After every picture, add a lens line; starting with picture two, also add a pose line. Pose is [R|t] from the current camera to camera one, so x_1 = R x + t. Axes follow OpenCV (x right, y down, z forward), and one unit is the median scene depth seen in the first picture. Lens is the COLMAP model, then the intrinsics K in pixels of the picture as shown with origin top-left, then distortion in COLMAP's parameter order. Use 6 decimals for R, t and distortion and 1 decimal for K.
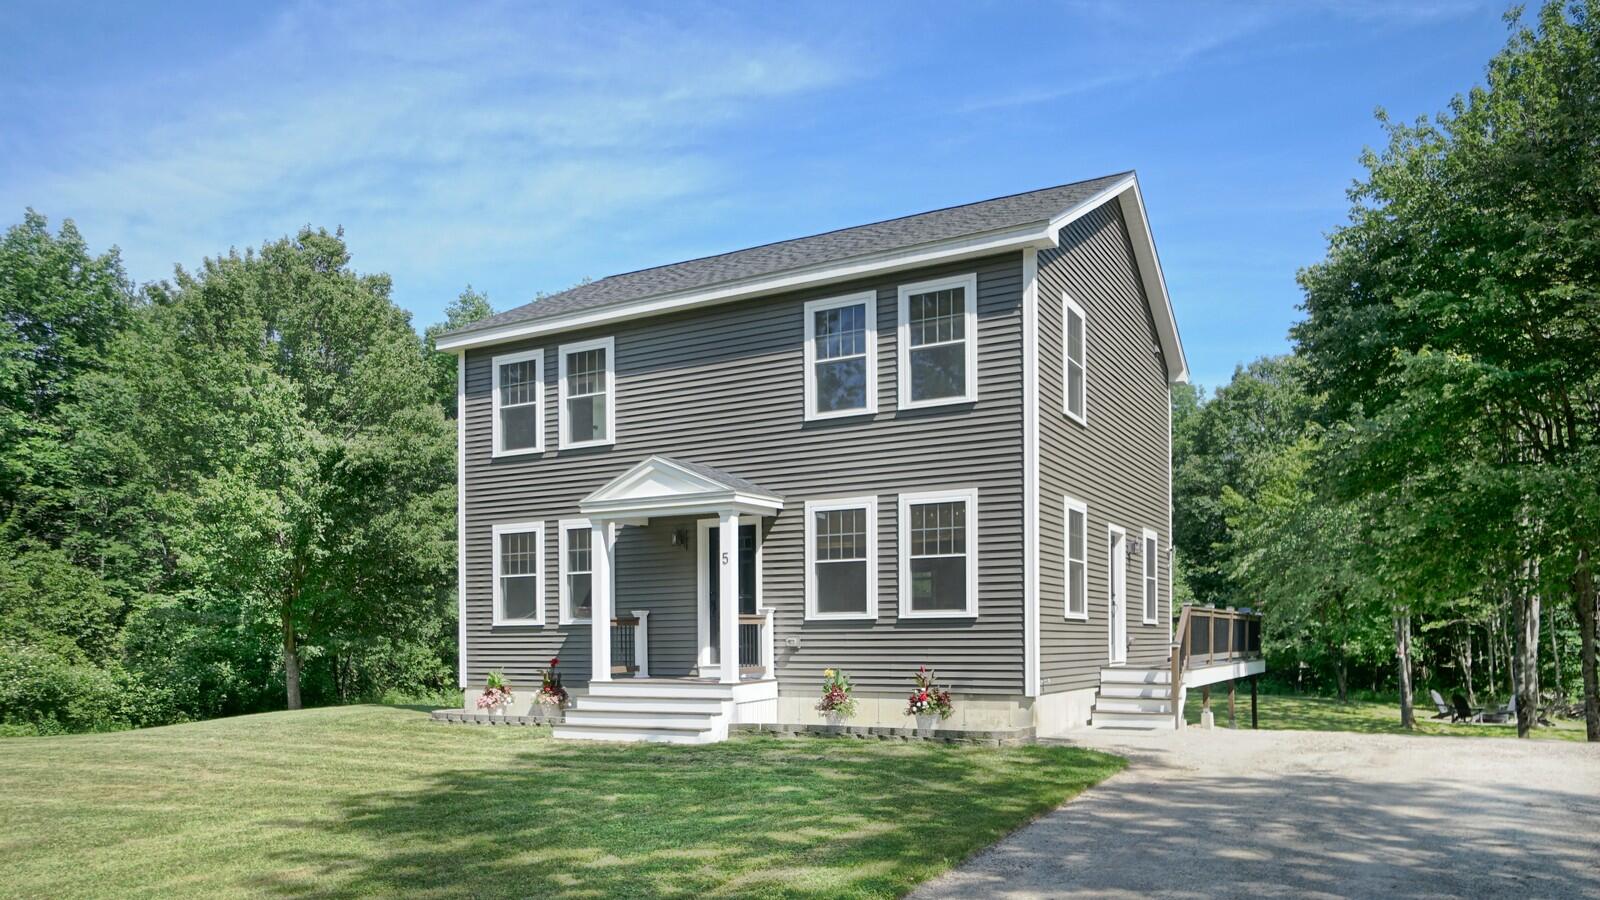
lens RADIAL K [[1121.2, 0, 794.1], [0, 1121.2, 647.9], [0, 0, 1]] dist [-0.003248, 0.000655]
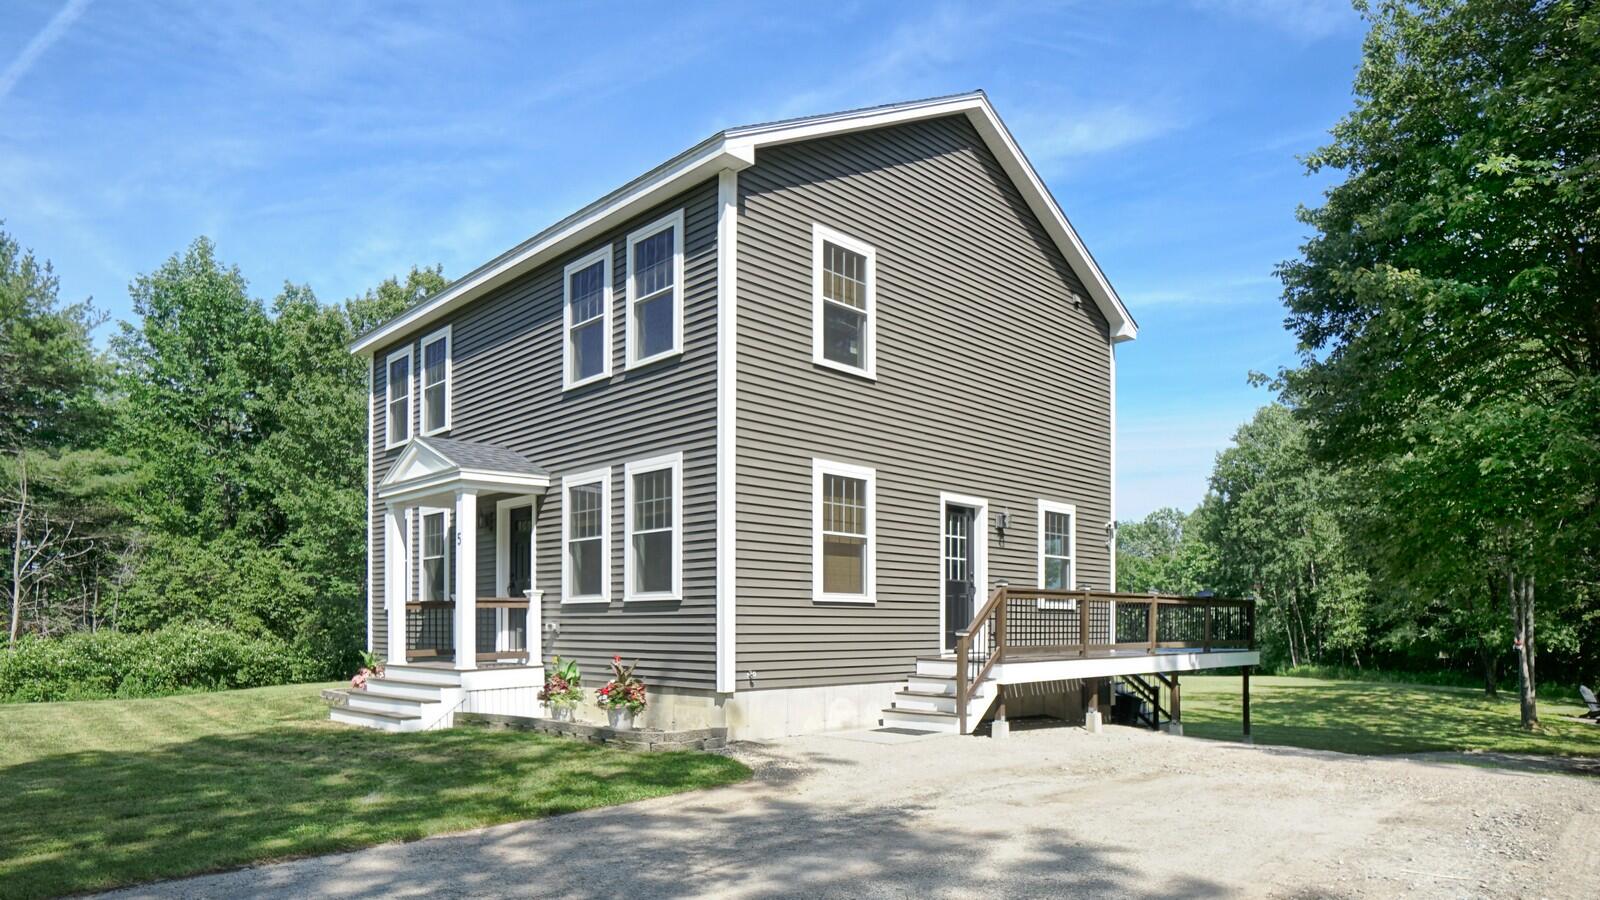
lens RADIAL K [[964.5, 0, 800.6], [0, 964.5, 630.9], [0, 0, 1]] dist [-0.043076, 0.000548]
pose [[0.961712, 0.008254, -0.273936, 0.421082], [-0.007966, 0.999966, 0.002161, -0.005089], [0.273945, 0.000104, 0.961745, 0.278254]]
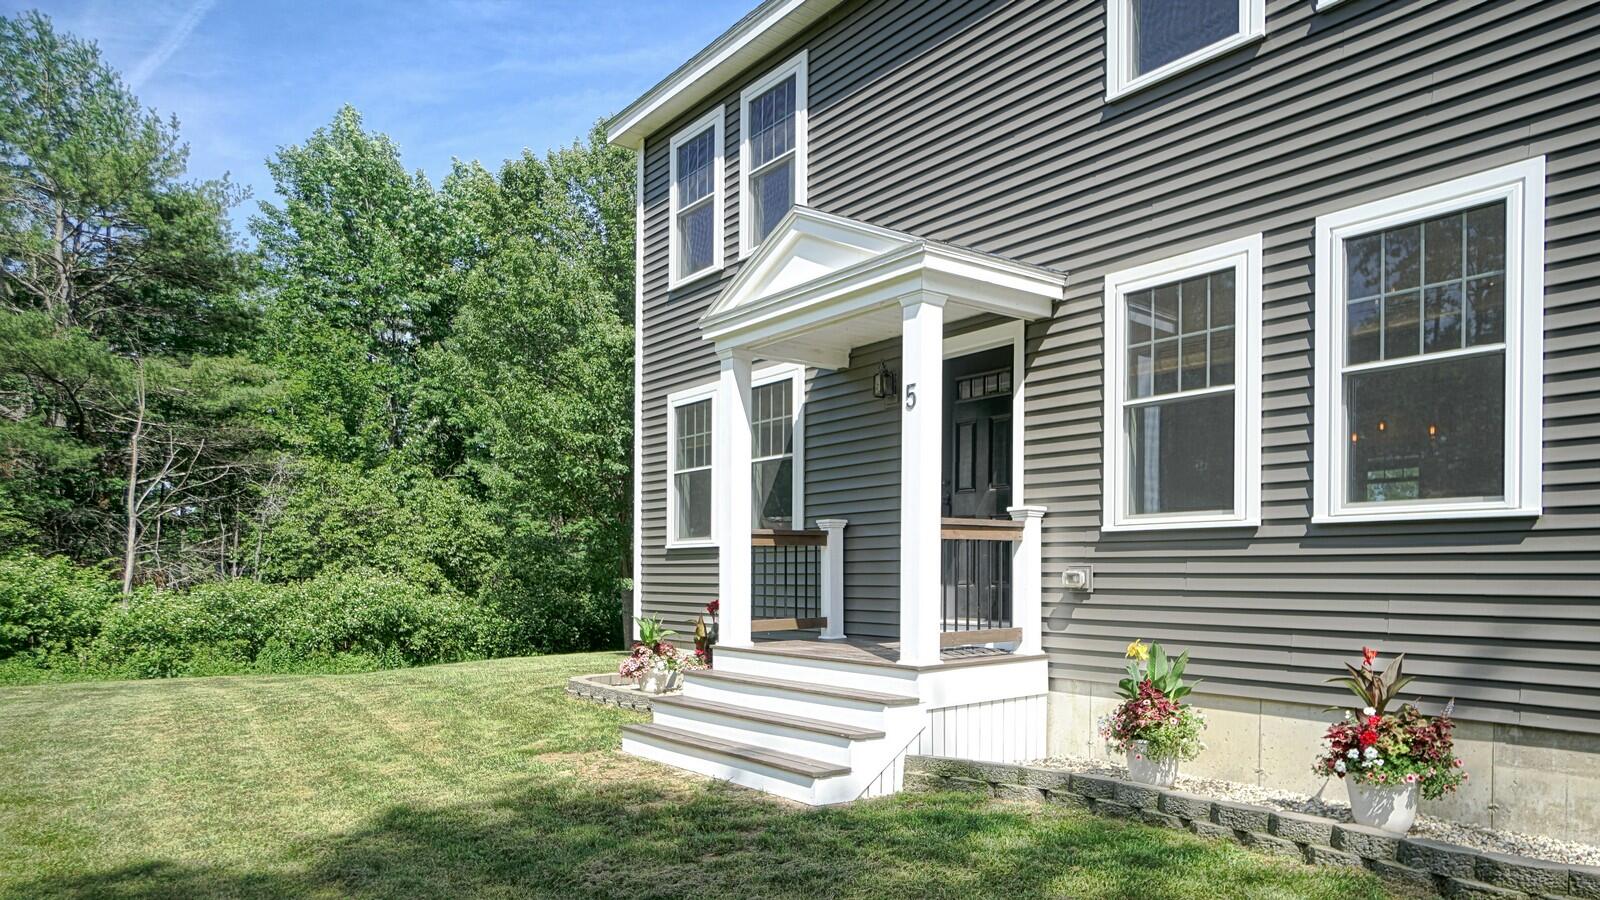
lens RADIAL K [[1034.2, 0, 885.0], [0, 1034.2, 583.6], [0, 0, 1]] dist [-0.015847, 0.001298]
pose [[0.933713, 0.013337, -0.357773, 0.078712], [-0.012849, 0.999910, 0.003742, -0.003674], [0.357791, 0.001103, 0.933801, 0.566069]]
